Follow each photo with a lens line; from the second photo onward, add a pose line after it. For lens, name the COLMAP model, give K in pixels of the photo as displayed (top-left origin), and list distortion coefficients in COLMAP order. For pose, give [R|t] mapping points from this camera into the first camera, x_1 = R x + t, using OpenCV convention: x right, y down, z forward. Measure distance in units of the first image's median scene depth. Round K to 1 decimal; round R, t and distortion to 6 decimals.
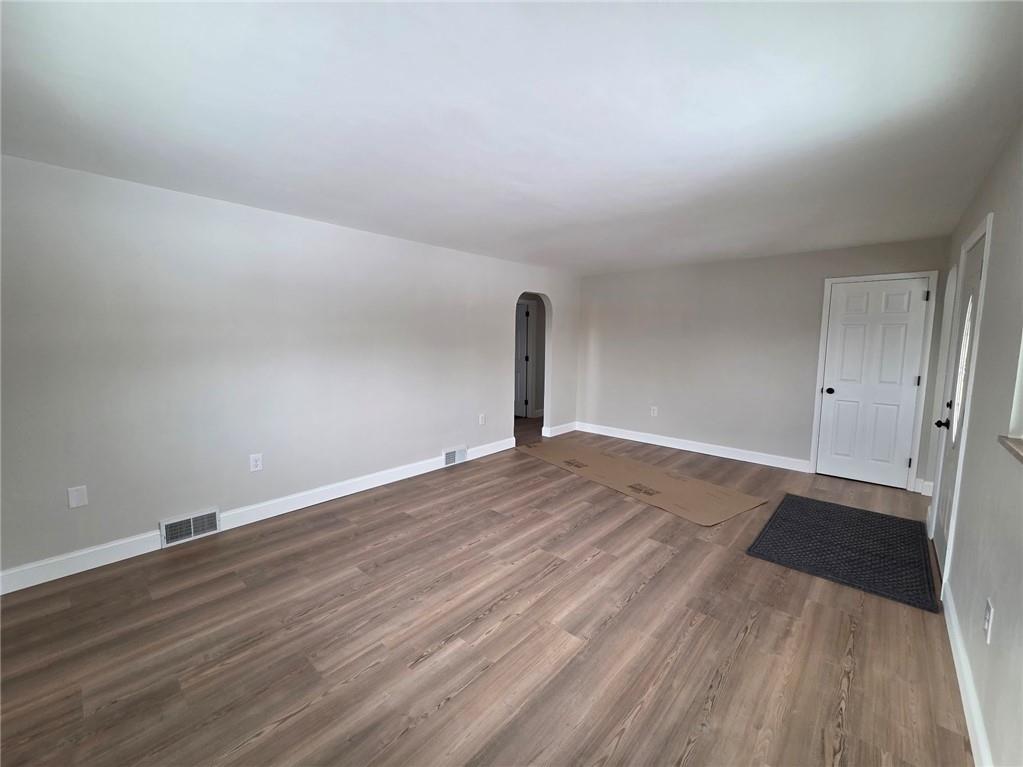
lens RADIAL K [[415.9, 0, 507.3], [0, 415.9, 377.2], [0, 0, 1]] dist [0.002854, 0.000205]
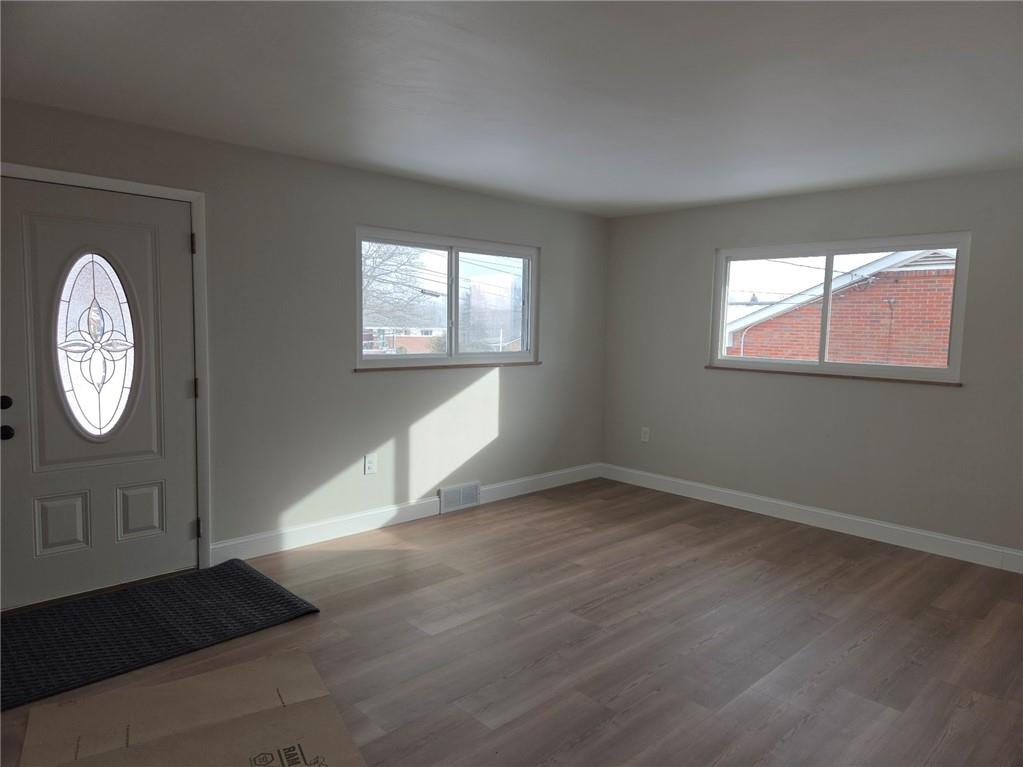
lens RADIAL K [[679.7, 0, 522.5], [0, 679.7, 384.2], [0, 0, 1]] dist [0.077651, -0.064861]
pose [[-0.998176, -0.034232, 0.049732, 0.160366], [-0.024176, 0.981427, 0.190309, -0.187406], [-0.055323, 0.188759, -0.980464, 1.930270]]
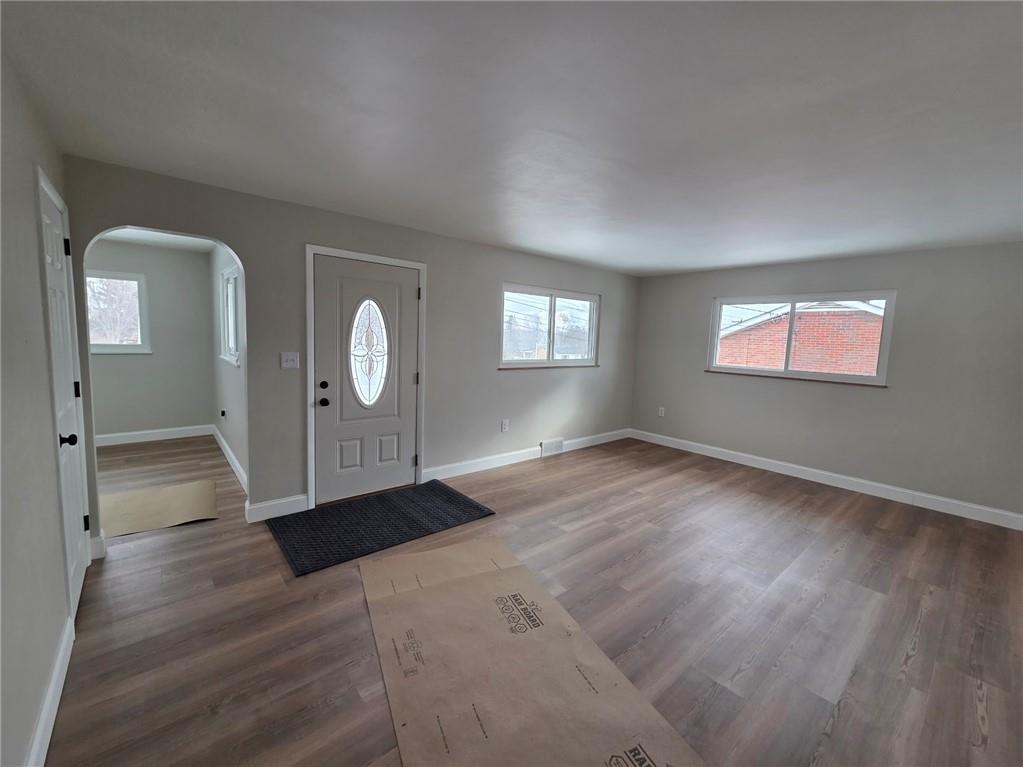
lens RADIAL K [[415.9, 0, 507.3], [0, 415.9, 377.2], [0, 0, 1]] dist [0.002854, 0.000205]
pose [[-0.990771, -0.056976, 0.122993, 0.381106], [-0.032084, 0.980158, 0.195606, -0.191612], [-0.131698, 0.189855, -0.972939, 1.950090]]
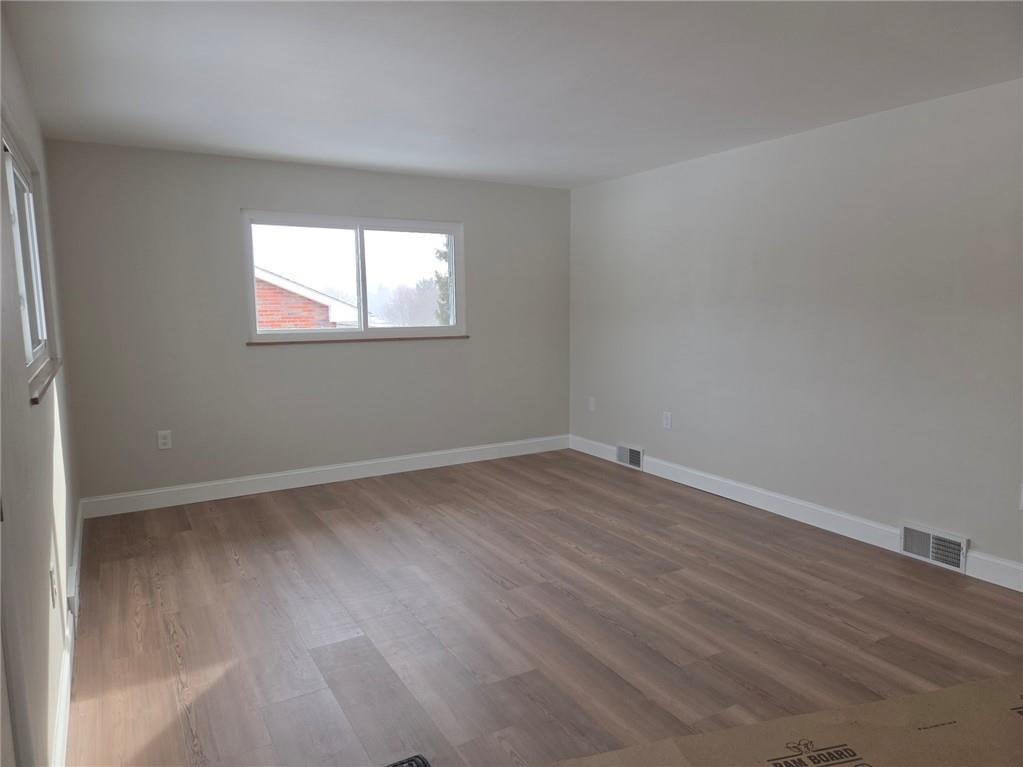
lens RADIAL K [[679.7, 0, 522.5], [0, 679.7, 384.2], [0, 0, 1]] dist [0.077651, -0.064861]
pose [[-0.284313, 0.111321, -0.952247, 1.127701], [-0.089845, 0.985771, 0.142066, -0.090637], [0.954512, 0.125945, -0.270266, 1.167730]]
